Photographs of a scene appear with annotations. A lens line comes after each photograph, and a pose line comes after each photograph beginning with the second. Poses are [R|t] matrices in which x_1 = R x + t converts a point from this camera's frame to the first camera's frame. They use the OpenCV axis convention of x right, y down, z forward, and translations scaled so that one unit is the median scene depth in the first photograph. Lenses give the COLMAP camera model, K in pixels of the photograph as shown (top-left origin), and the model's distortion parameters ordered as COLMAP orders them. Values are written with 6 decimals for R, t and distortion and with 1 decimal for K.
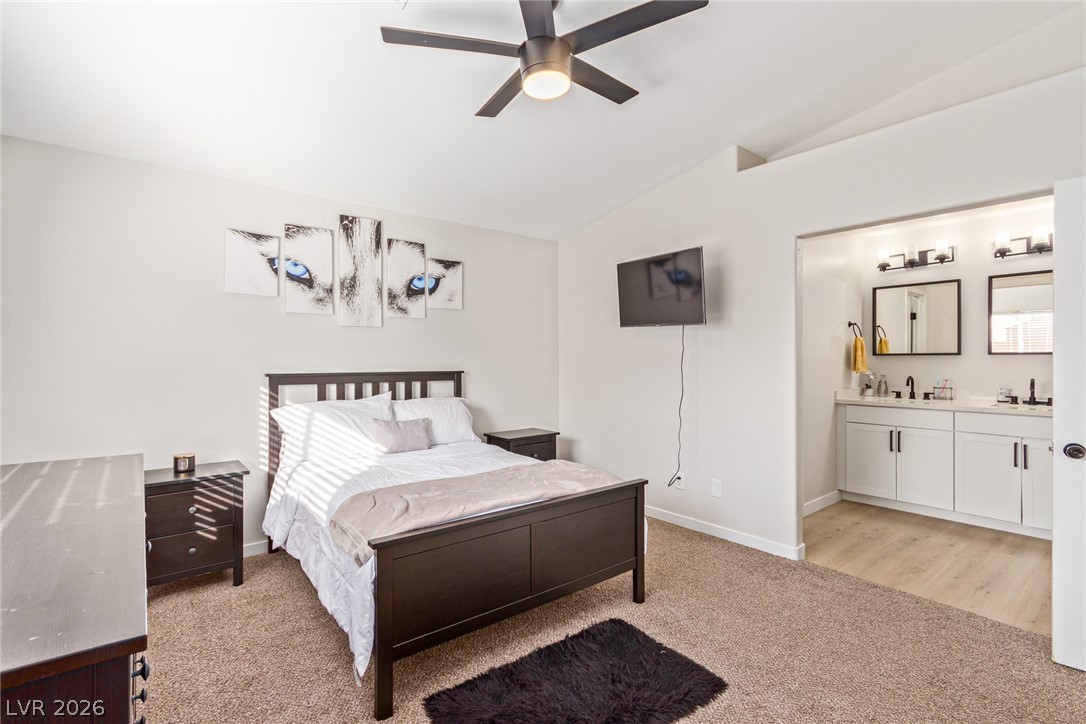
lens RADIAL K [[506.5, 0, 543.3], [0, 506.5, 358.3], [0, 0, 1]] dist [0.000986, 0.000542]
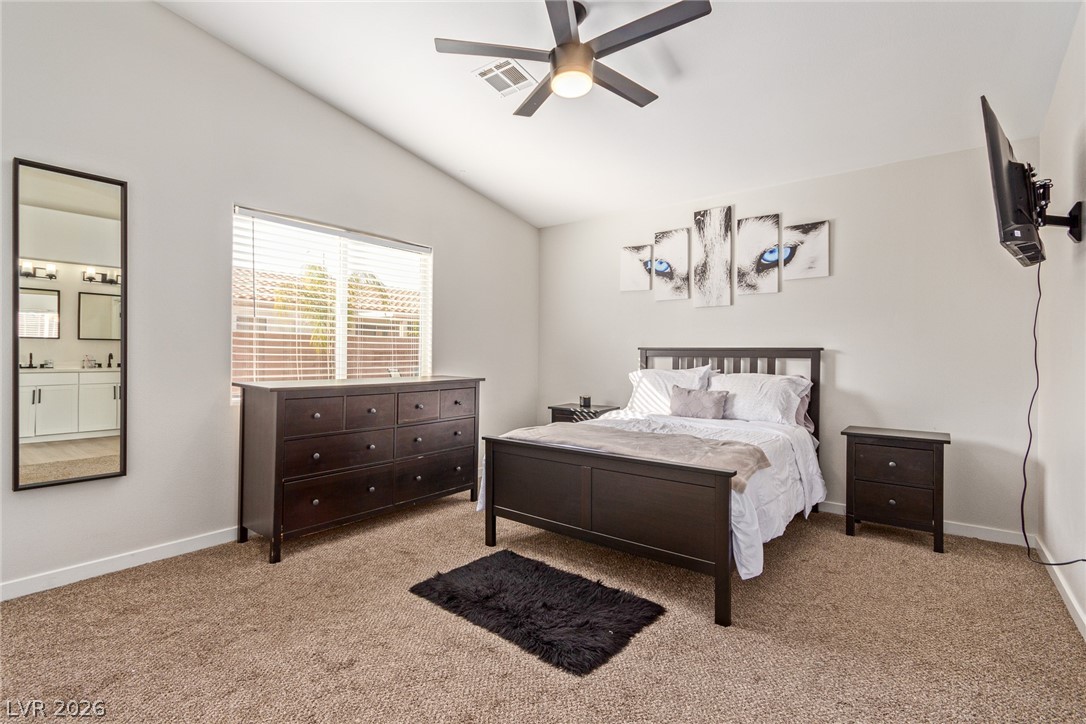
lens RADIAL K [[506.5, 0, 543.3], [0, 506.5, 358.3], [0, 0, 1]] dist [0.000986, 0.000542]
pose [[0.219164, 0.012869, -0.975603, 0.654857], [-0.009359, 0.999895, 0.011087, 0.042380], [0.975643, 0.006701, 0.219261, 0.400572]]
